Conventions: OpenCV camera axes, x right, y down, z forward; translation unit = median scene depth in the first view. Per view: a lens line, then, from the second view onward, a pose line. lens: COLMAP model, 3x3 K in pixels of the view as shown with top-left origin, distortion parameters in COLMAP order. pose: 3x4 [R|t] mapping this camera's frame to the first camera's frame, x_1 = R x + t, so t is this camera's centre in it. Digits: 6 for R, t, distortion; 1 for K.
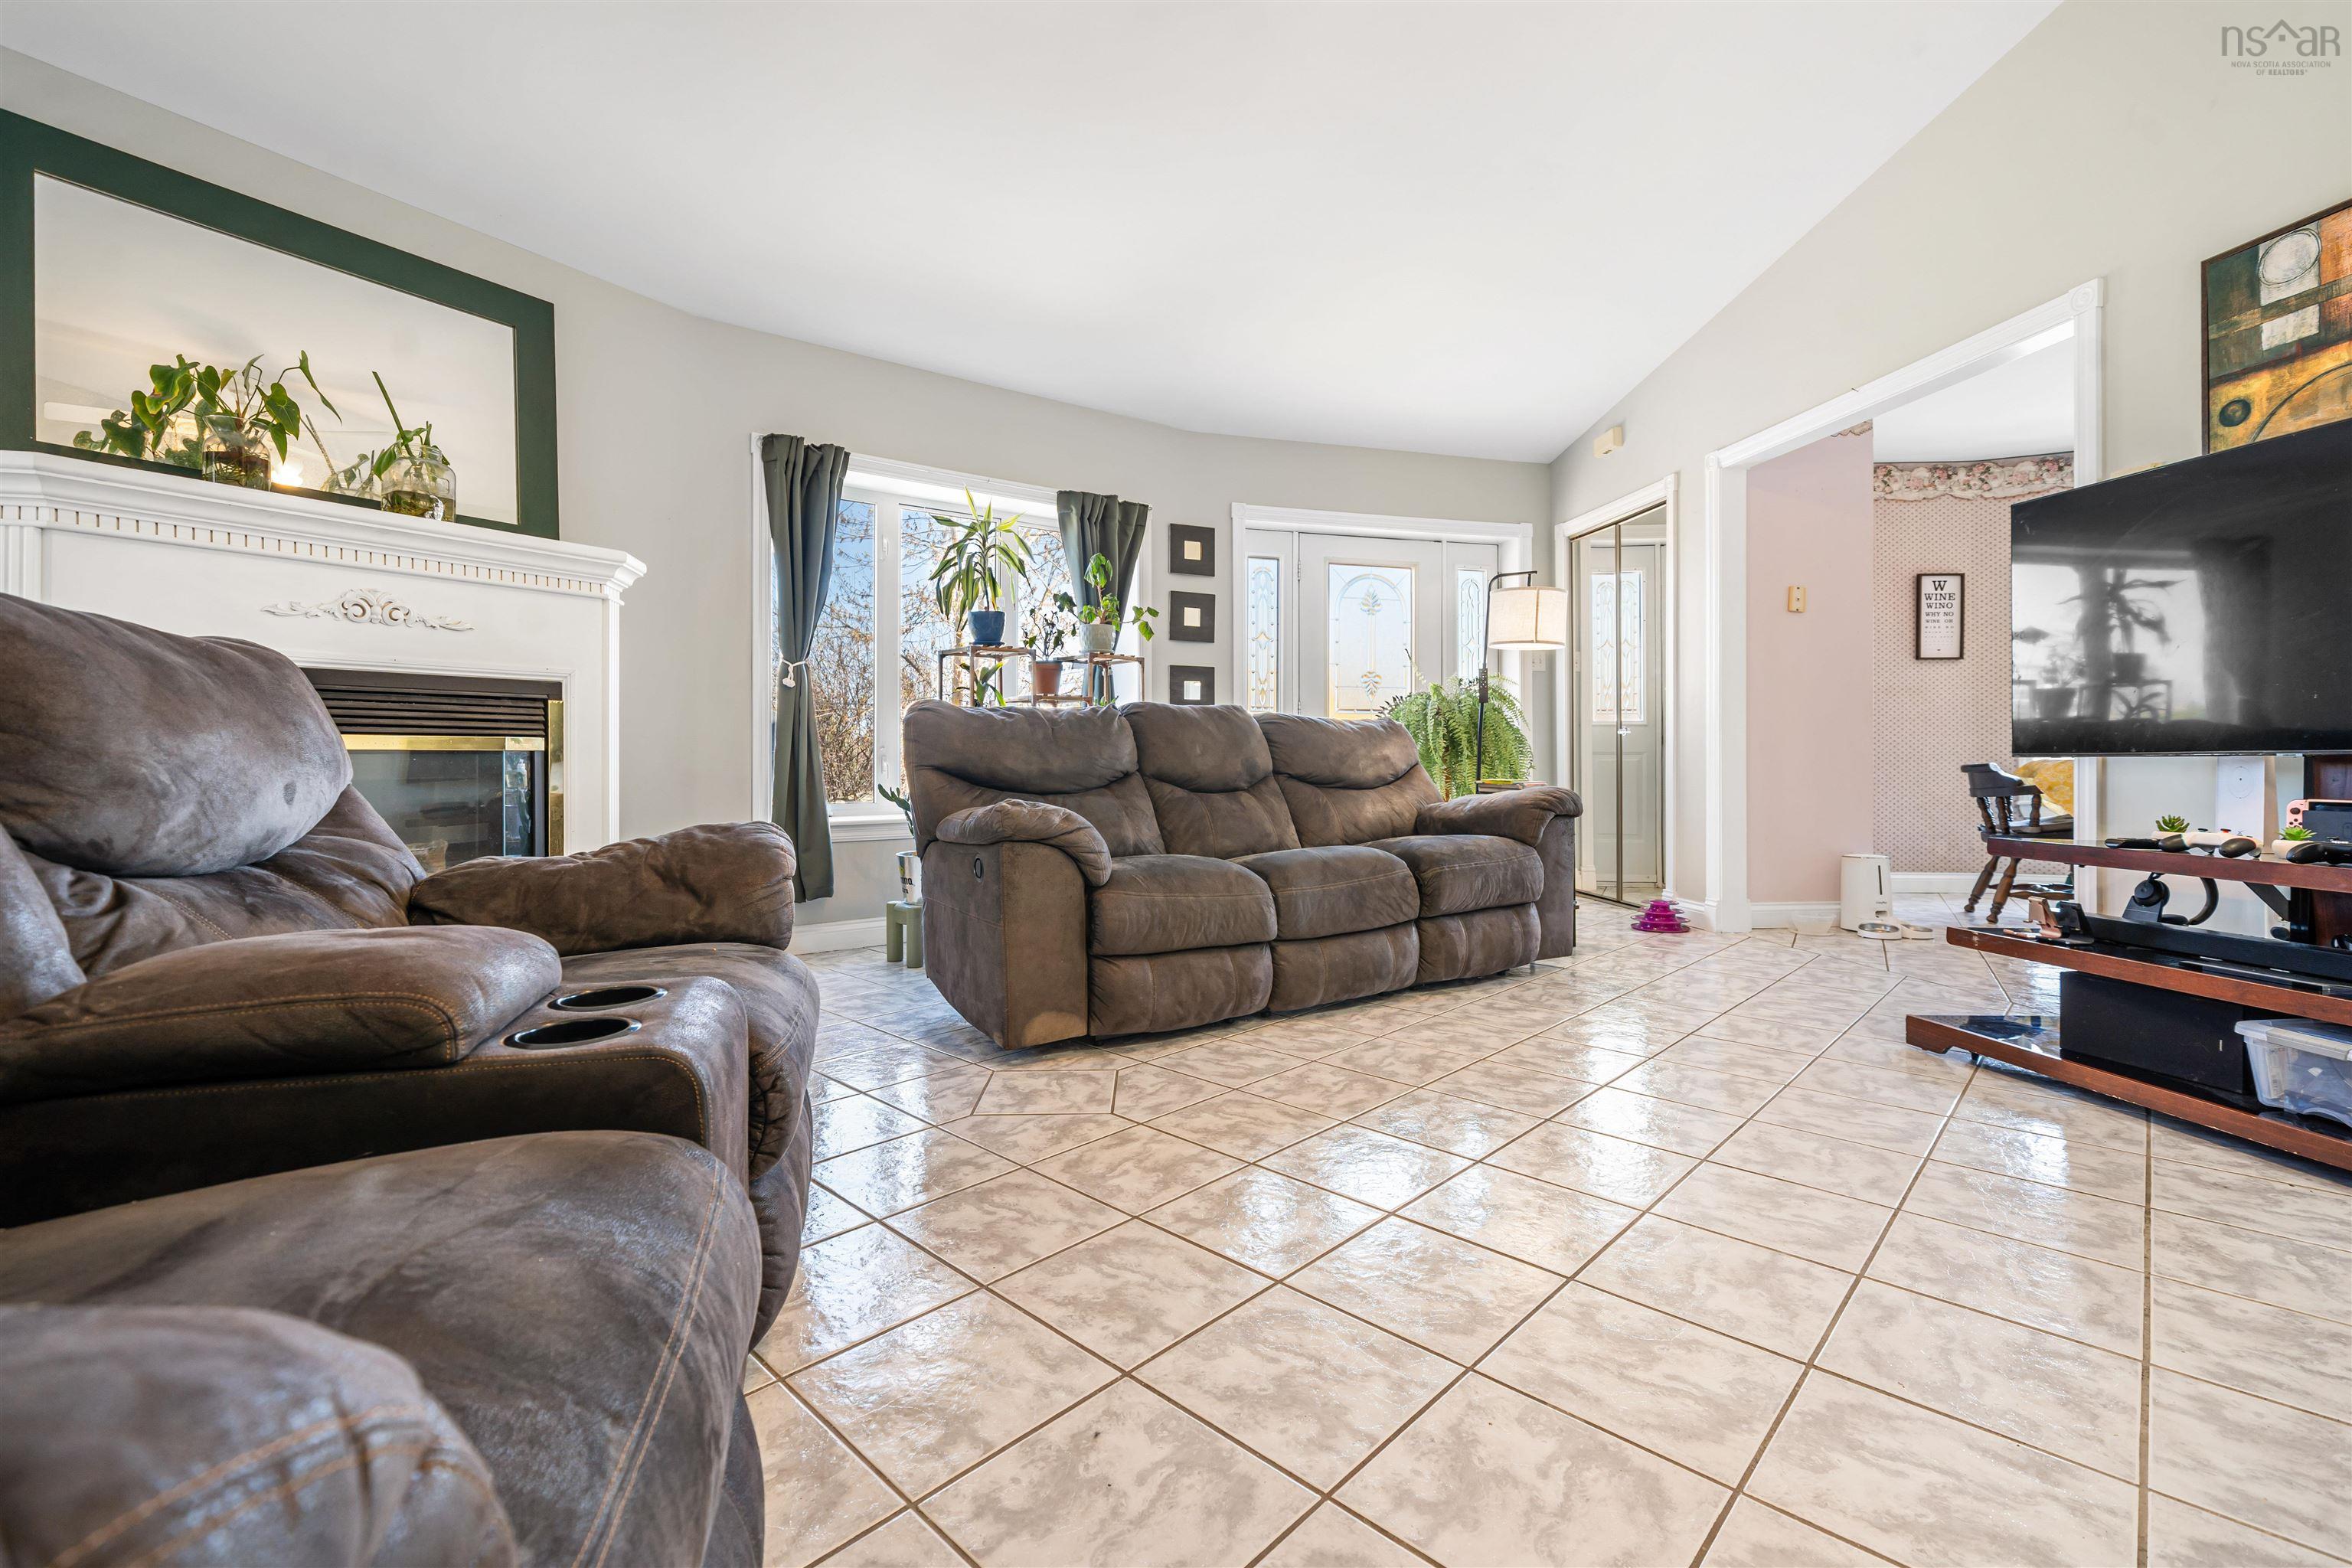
lens RADIAL K [[1011.1, 0, 1179.3], [0, 1011.1, 758.3], [0, 0, 1]] dist [-0.000968, -0.000045]
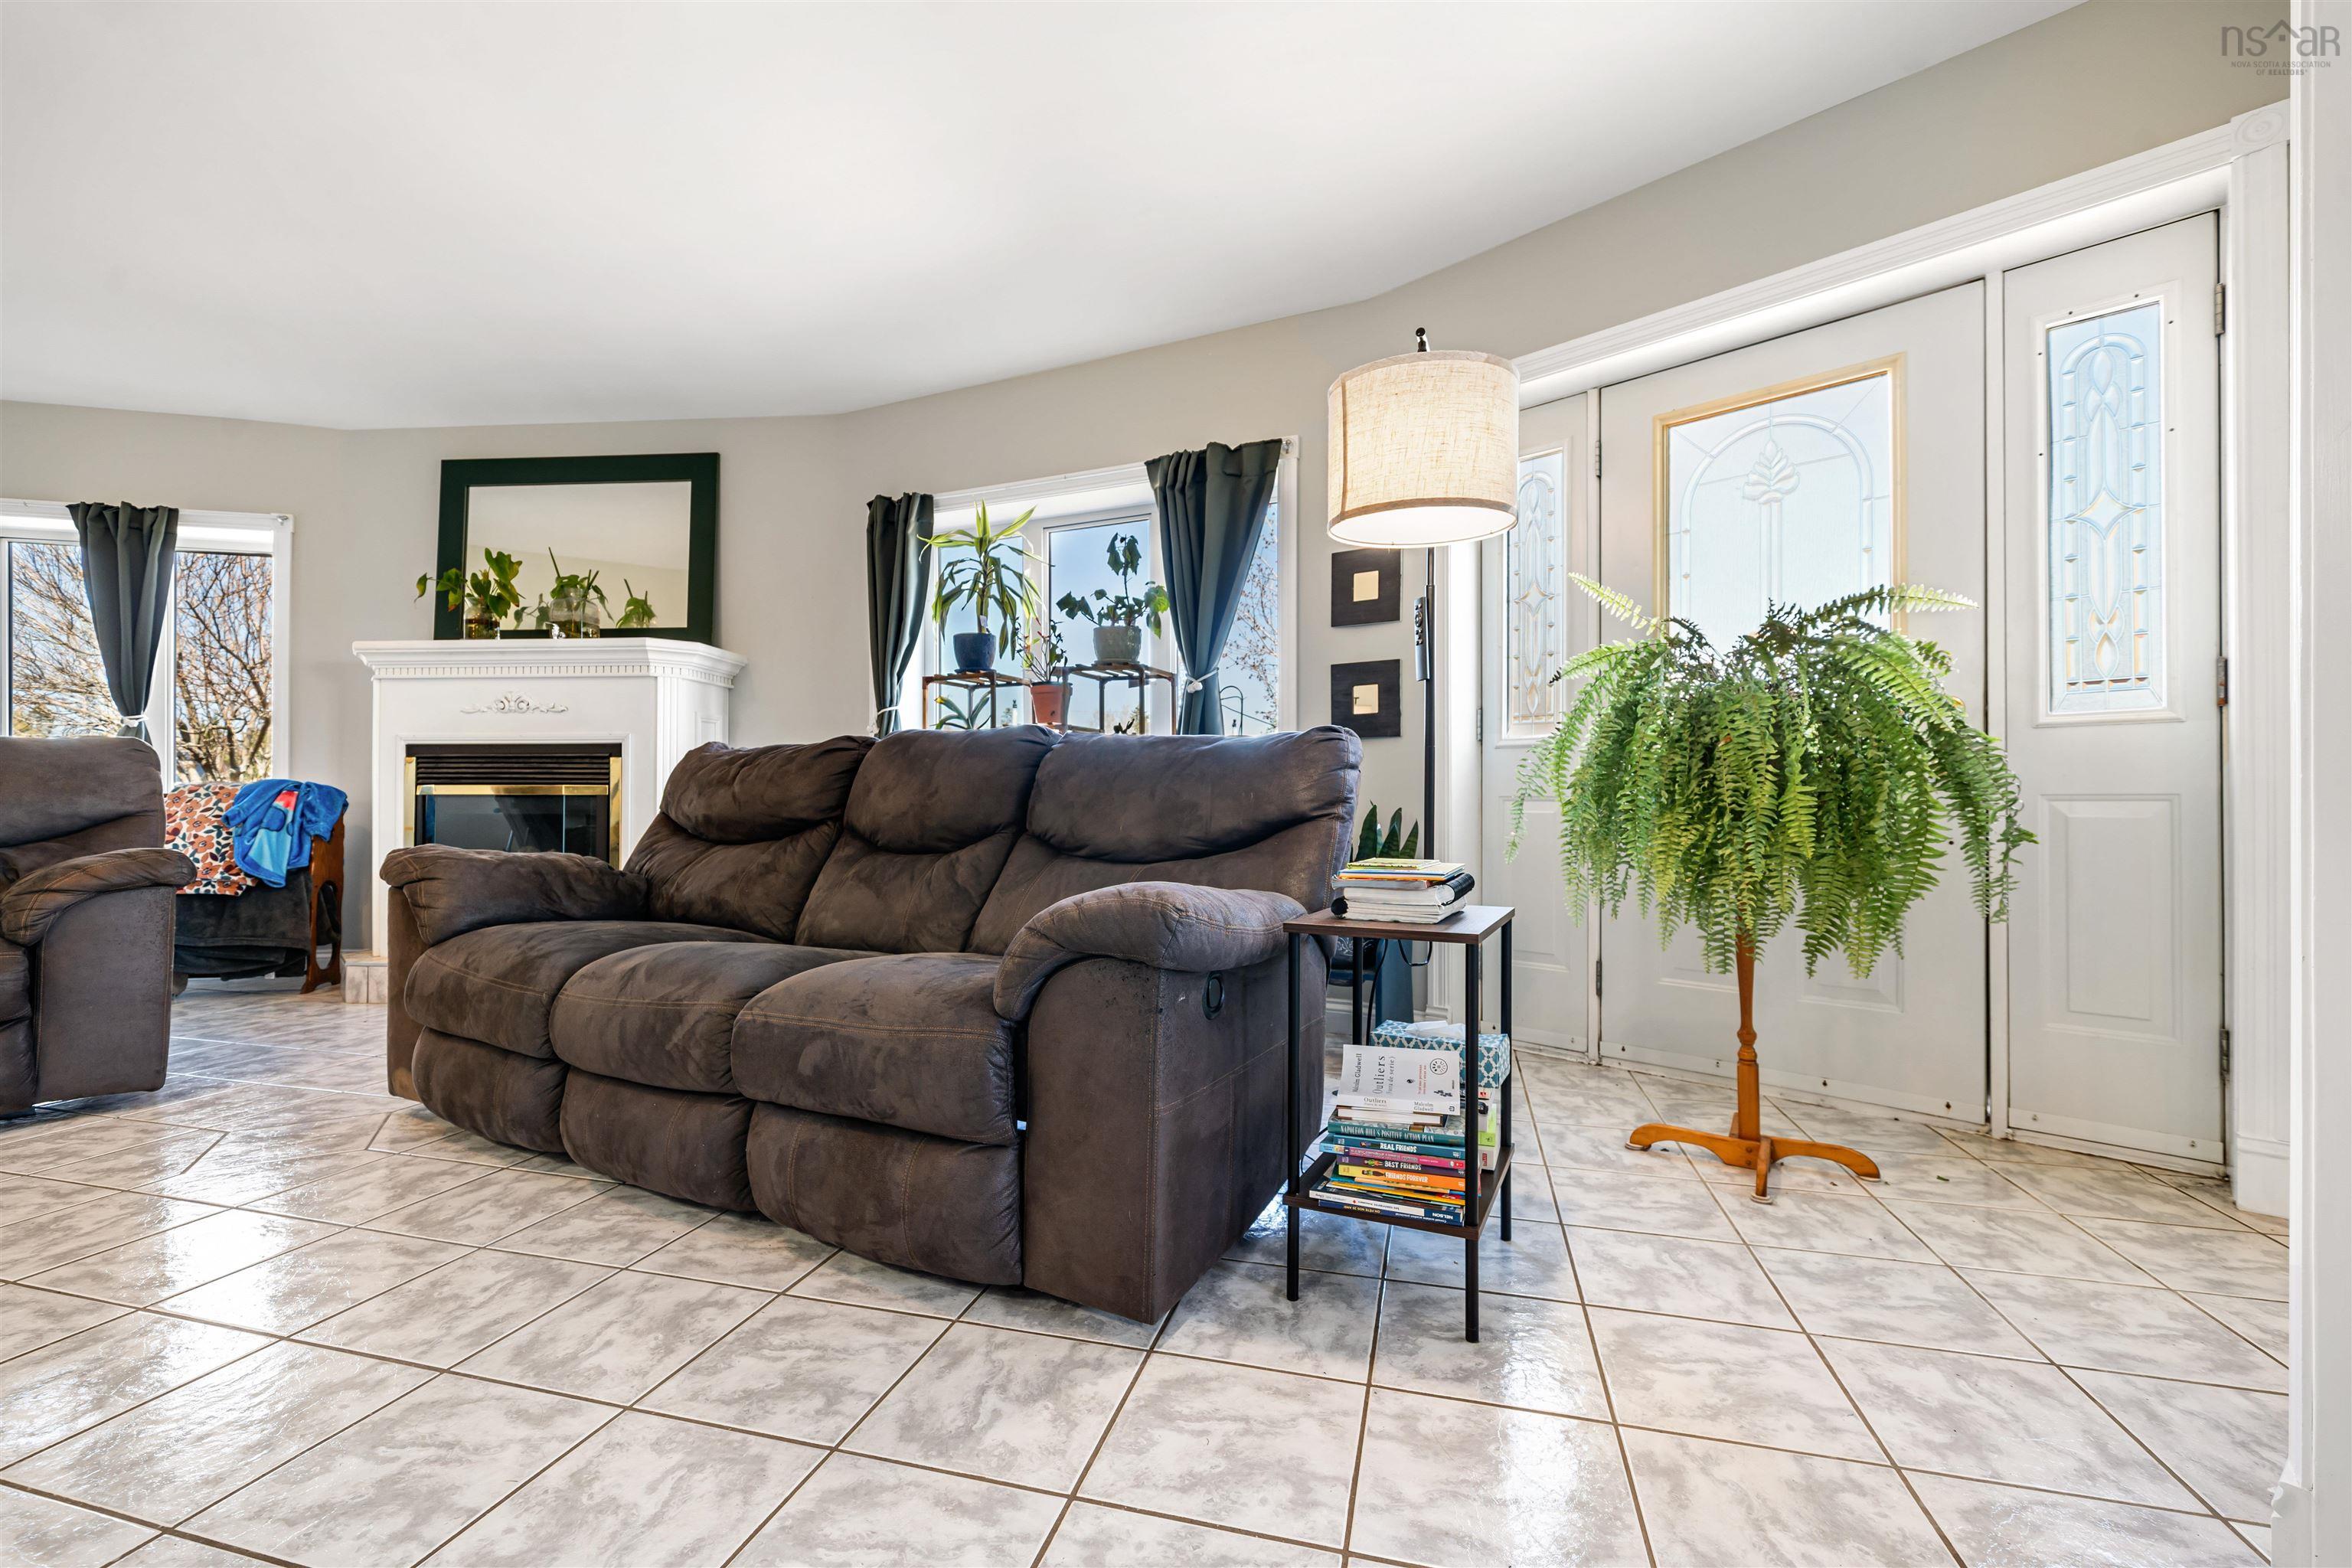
lens RADIAL K [[999.7, 0, 1176.0], [0, 999.7, 784.0], [0, 0, 1]] dist [-0.006934, -0.000258]
pose [[0.485415, -0.013789, -0.874175, 0.849766], [-0.003636, 0.999835, -0.017790, -0.000695], [0.874276, 0.011814, 0.485285, 0.963527]]
